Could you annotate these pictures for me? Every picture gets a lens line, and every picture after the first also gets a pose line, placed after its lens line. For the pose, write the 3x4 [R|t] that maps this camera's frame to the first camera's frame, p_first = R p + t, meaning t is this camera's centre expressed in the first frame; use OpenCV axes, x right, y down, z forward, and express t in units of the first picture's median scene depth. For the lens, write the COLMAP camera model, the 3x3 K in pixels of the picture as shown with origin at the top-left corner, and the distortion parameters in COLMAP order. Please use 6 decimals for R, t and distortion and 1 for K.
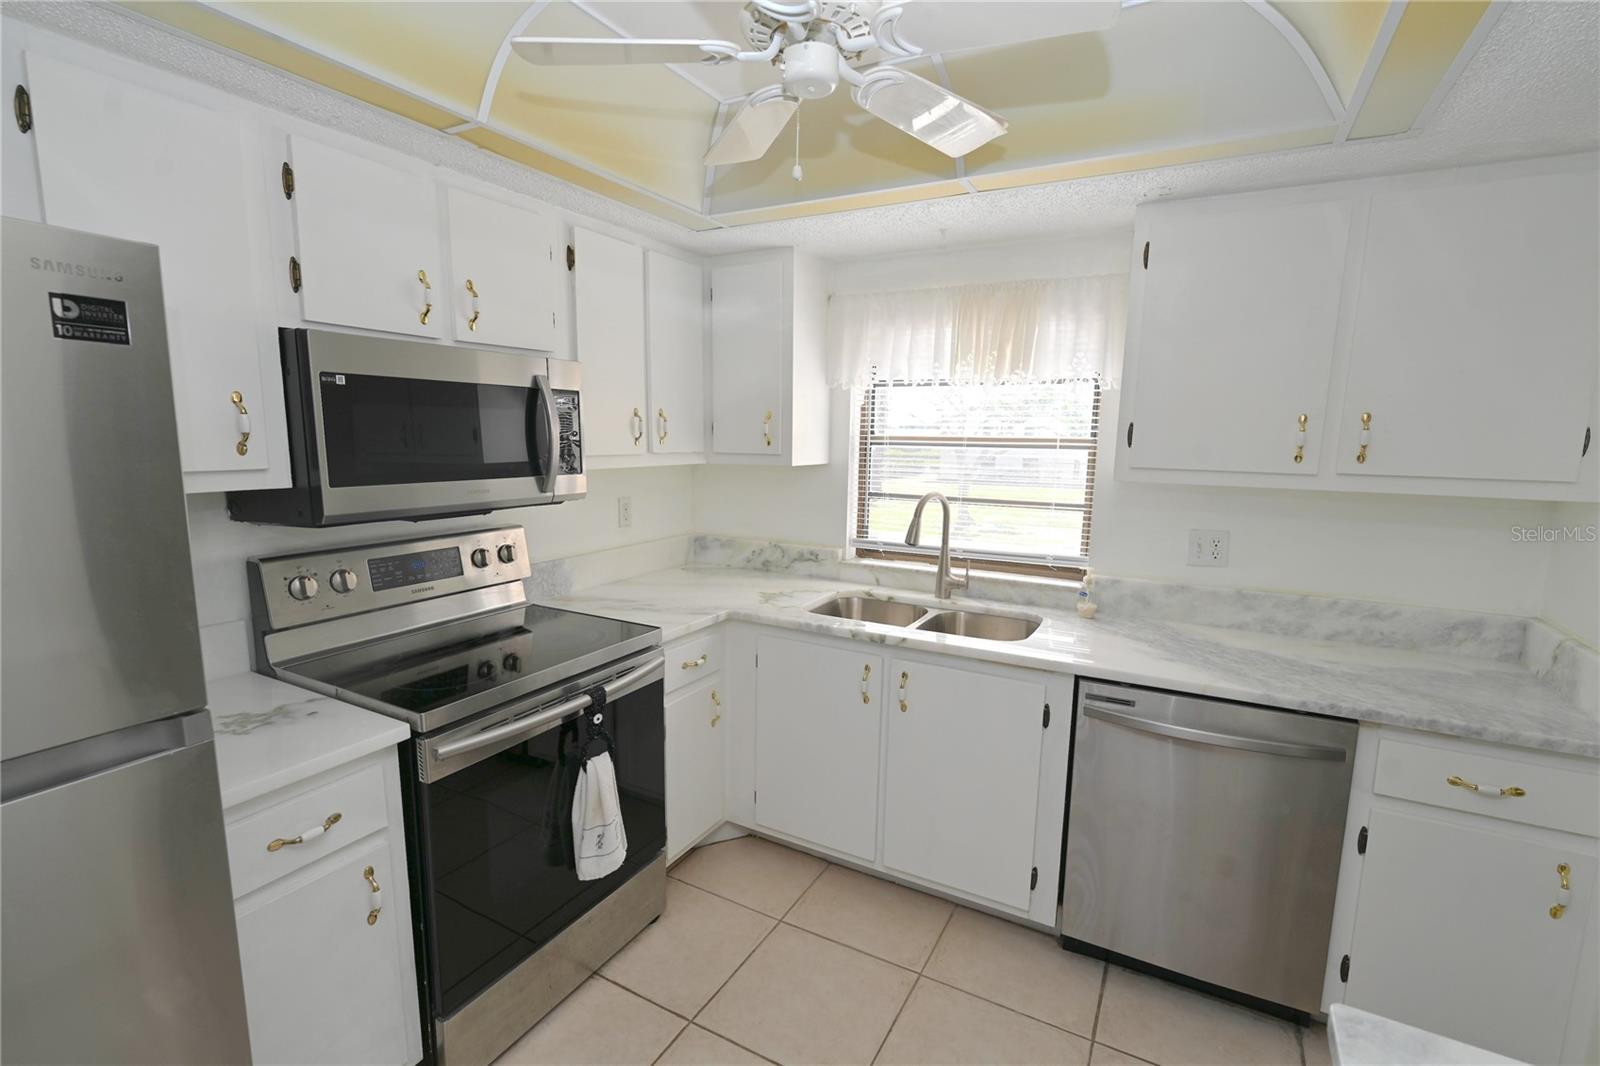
lens RADIAL K [[728.2, 0, 787.9], [0, 728.2, 542.7], [0, 0, 1]] dist [0.003005, 0.000752]
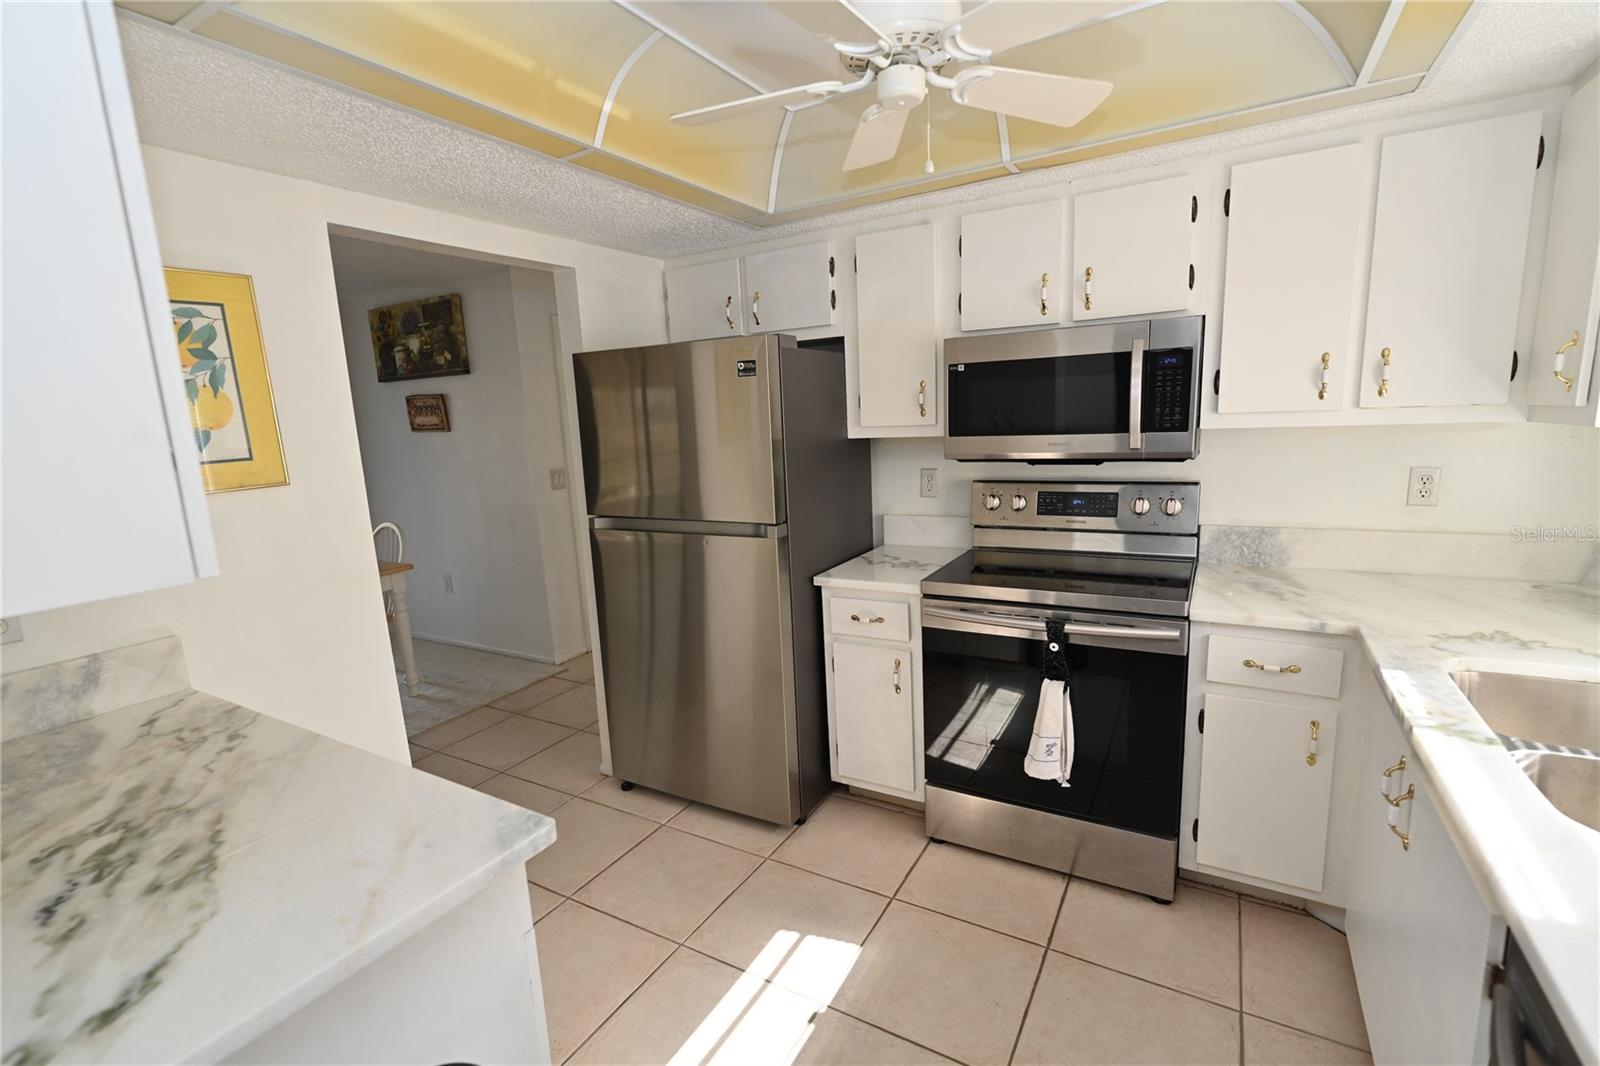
lens RADIAL K [[728.2, 0, 797.2], [0, 728.2, 536.4], [0, 0, 1]] dist [0.003005, 0.000752]
pose [[-0.015679, 0.158209, -0.987281, 0.734092], [-0.106331, 0.981540, 0.158977, -0.058172], [0.994207, 0.107471, 0.001433, 0.505684]]
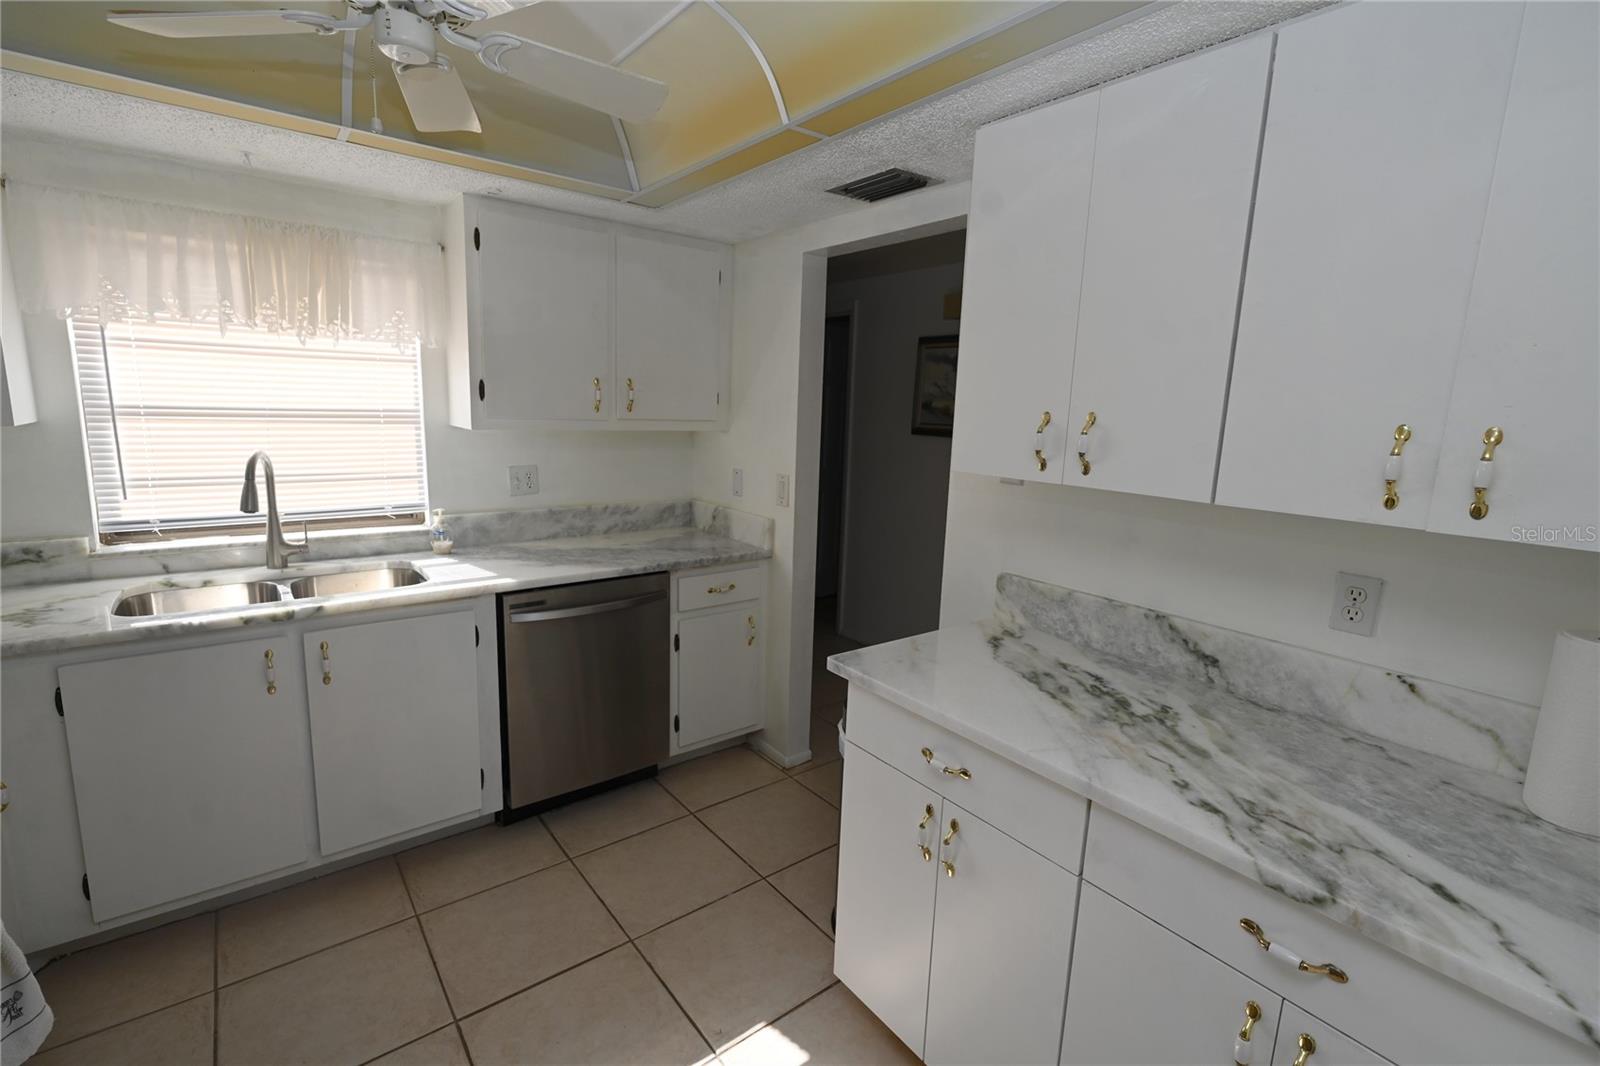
lens RADIAL K [[728.2, 0, 788.9], [0, 728.2, 530.3], [0, 0, 1]] dist [0.003005, 0.000752]
pose [[0.397730, -0.160419, 0.903370, -0.437684], [0.115161, 0.985538, 0.124307, -0.012526], [-0.910246, 0.054592, 0.410452, 0.066616]]
